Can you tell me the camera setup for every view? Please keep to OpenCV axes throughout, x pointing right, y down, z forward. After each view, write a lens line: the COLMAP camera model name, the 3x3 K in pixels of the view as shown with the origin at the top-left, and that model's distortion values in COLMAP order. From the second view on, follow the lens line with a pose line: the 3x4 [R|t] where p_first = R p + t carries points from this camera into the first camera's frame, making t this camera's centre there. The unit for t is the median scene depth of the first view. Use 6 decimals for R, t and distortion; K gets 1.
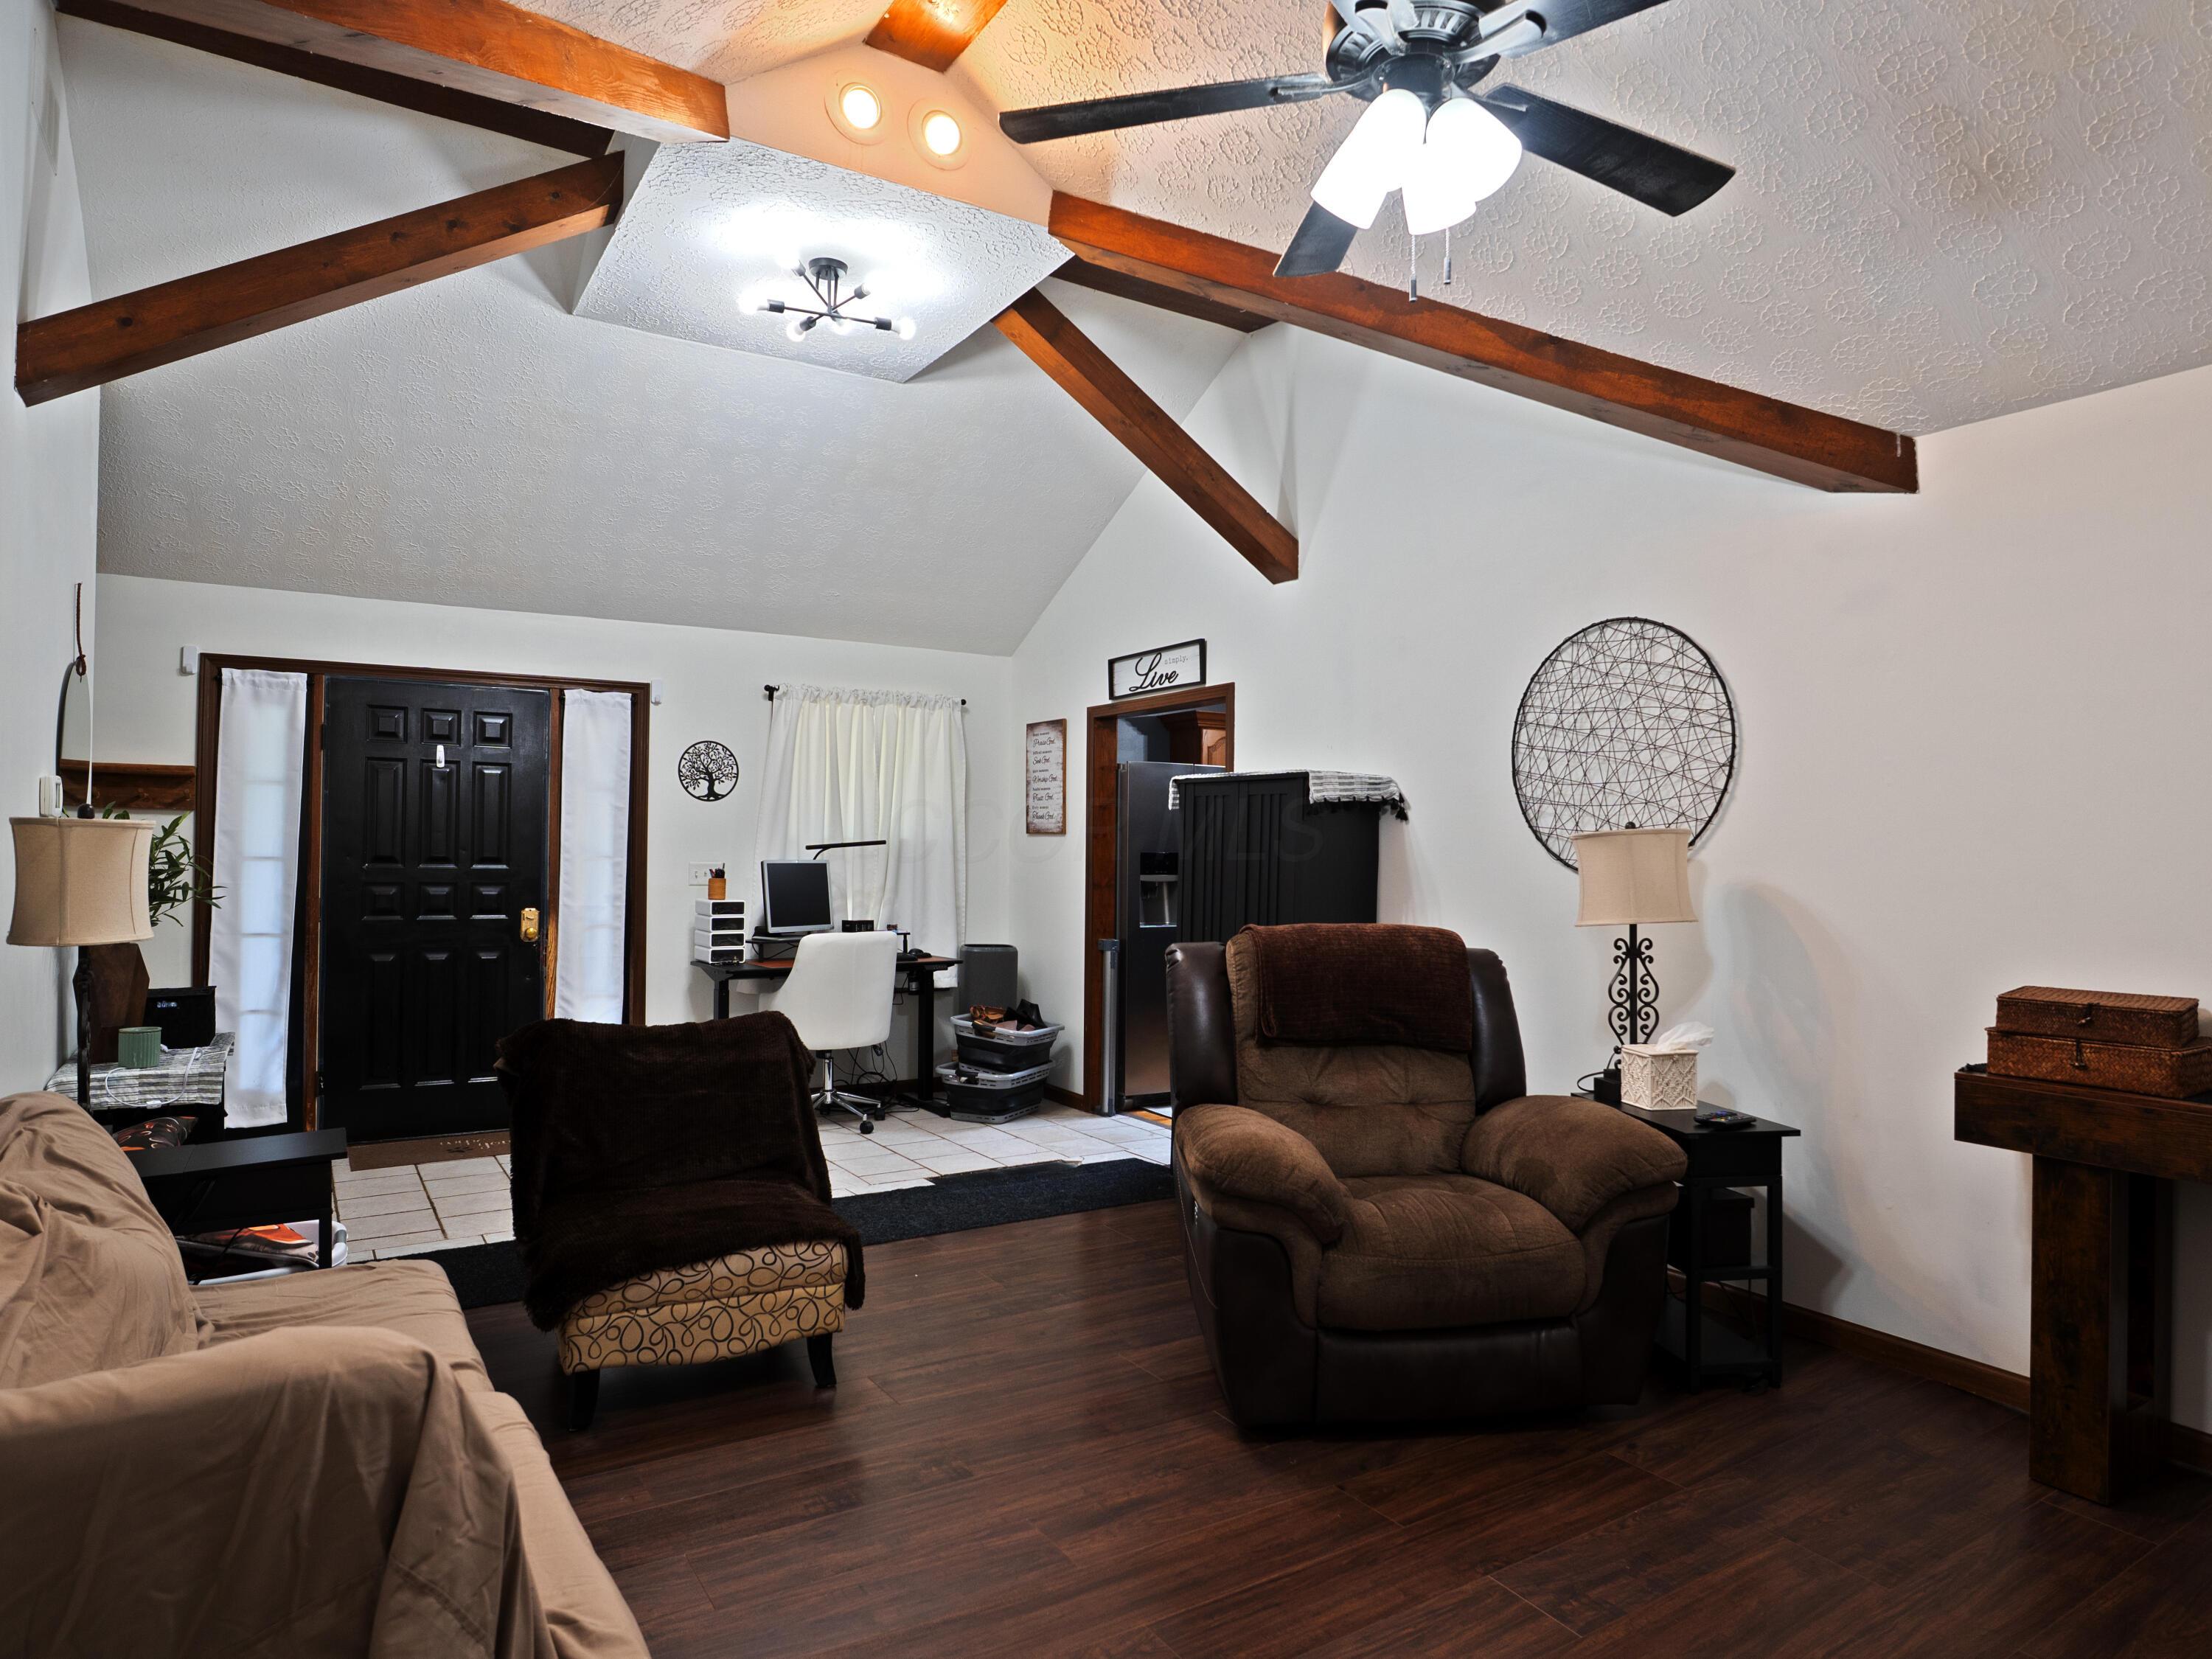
lens RADIAL K [[1313.8, 0, 1107.3], [0, 1313.8, 840.8], [0, 0, 1]] dist [-0.053212, 0.025066]
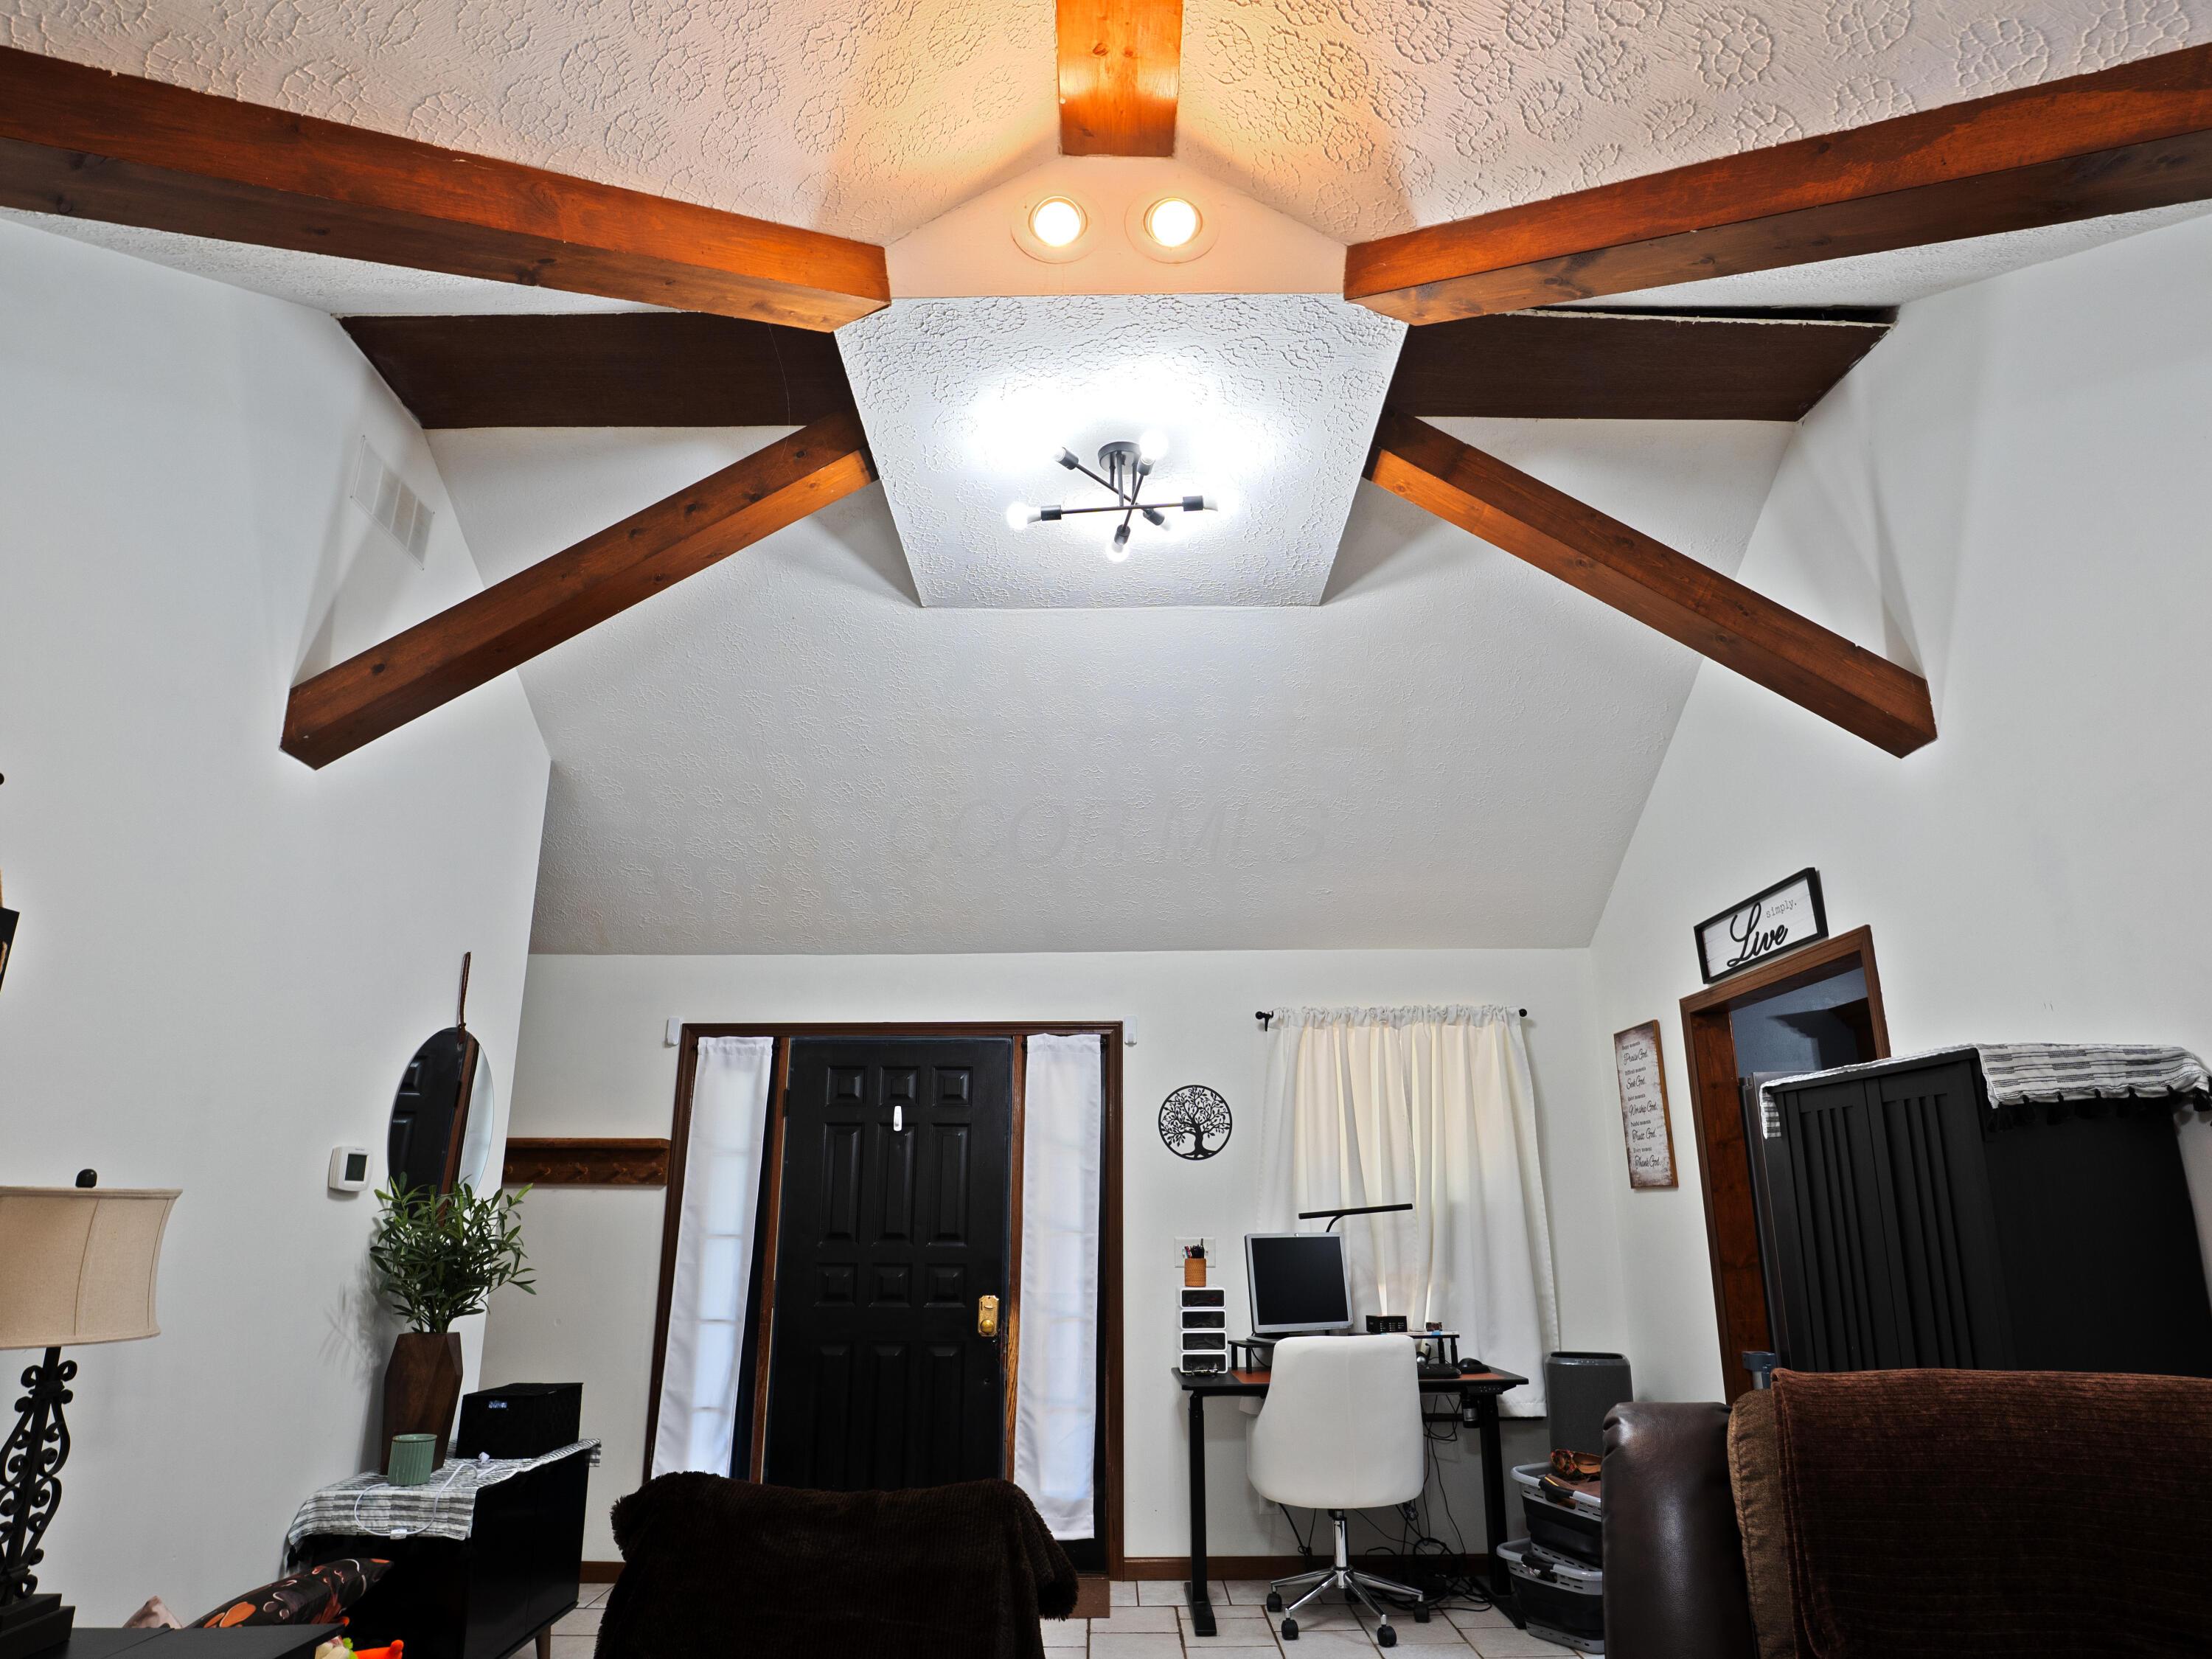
lens RADIAL K [[1313.8, 0, 1107.3], [0, 1313.8, 840.8], [0, 0, 1]] dist [-0.053212, 0.025066]
pose [[0.844661, -0.162330, -0.510095, 0.125367], [0.017388, 0.960728, -0.276945, 0.004957], [0.535019, 0.225055, 0.814312, 0.337428]]
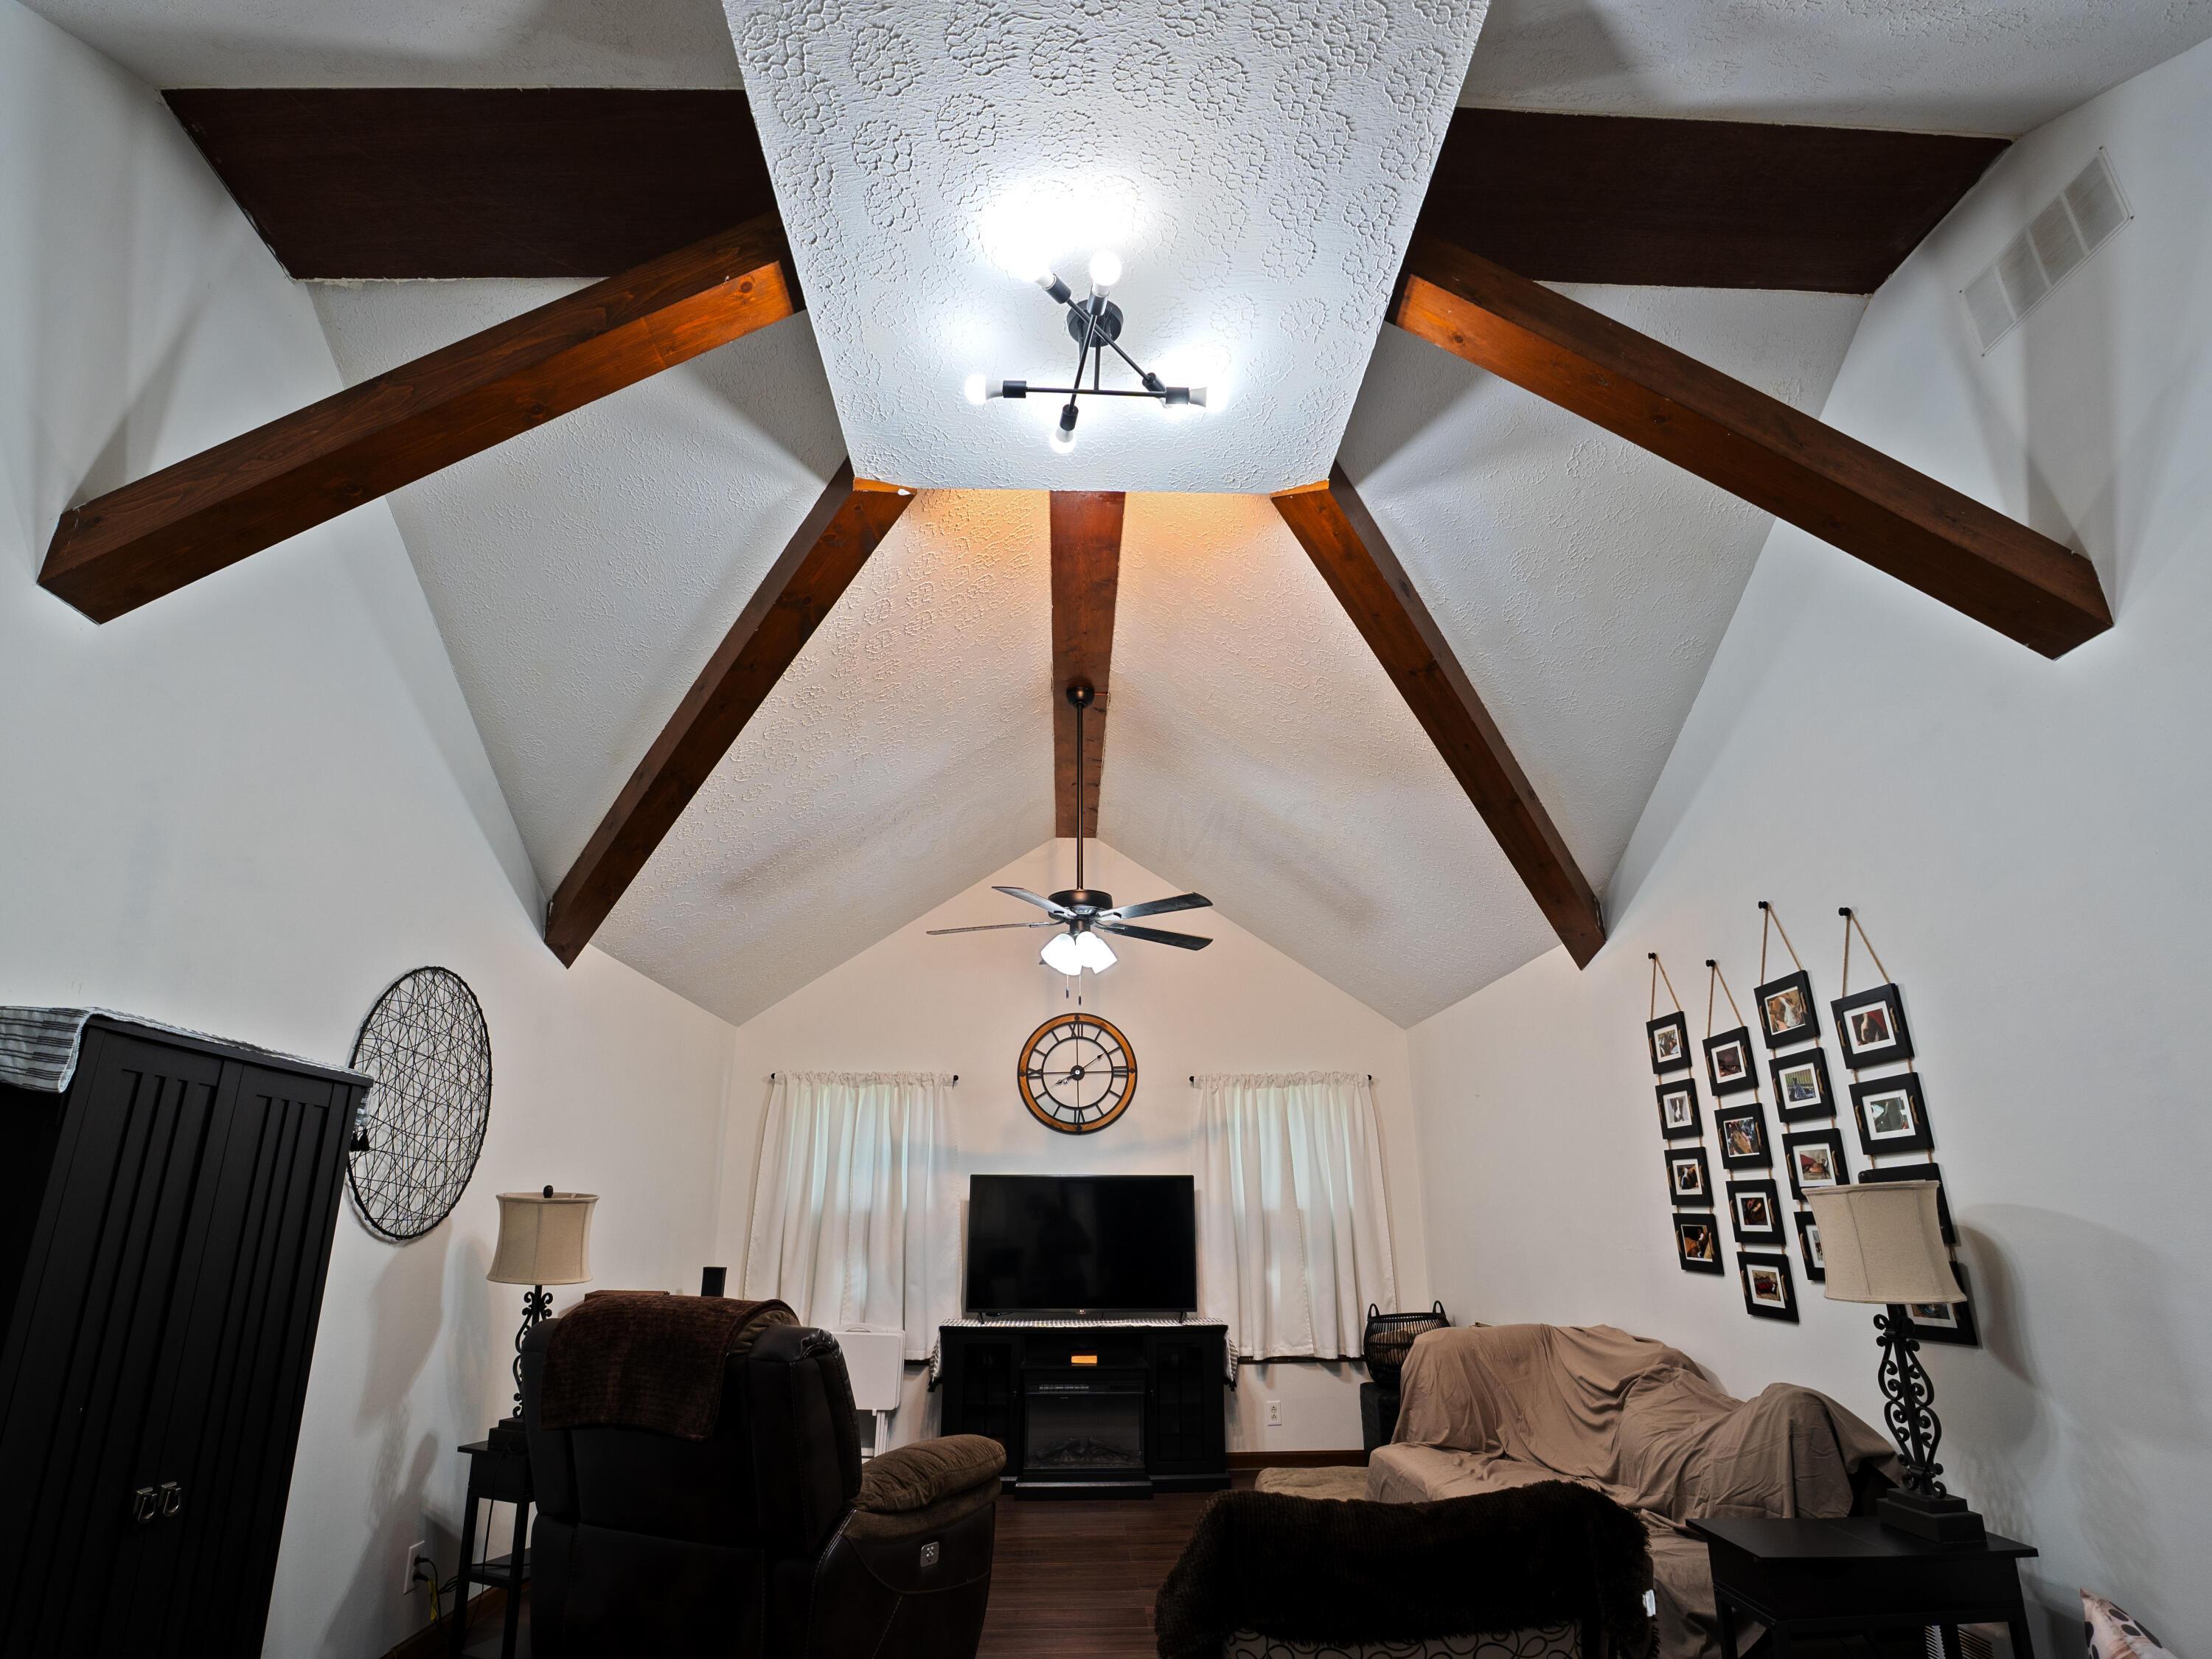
lens RADIAL K [[1109.1, 0, 1106.0], [0, 1109.1, 829.5], [0, 0, 1]] dist [-0.071428, 0.018789]
pose [[-0.867338, 0.161179, 0.470900, -0.382451], [-0.006095, 0.942603, -0.333859, 0.003550], [-0.497683, -0.292439, -0.816573, 1.184838]]
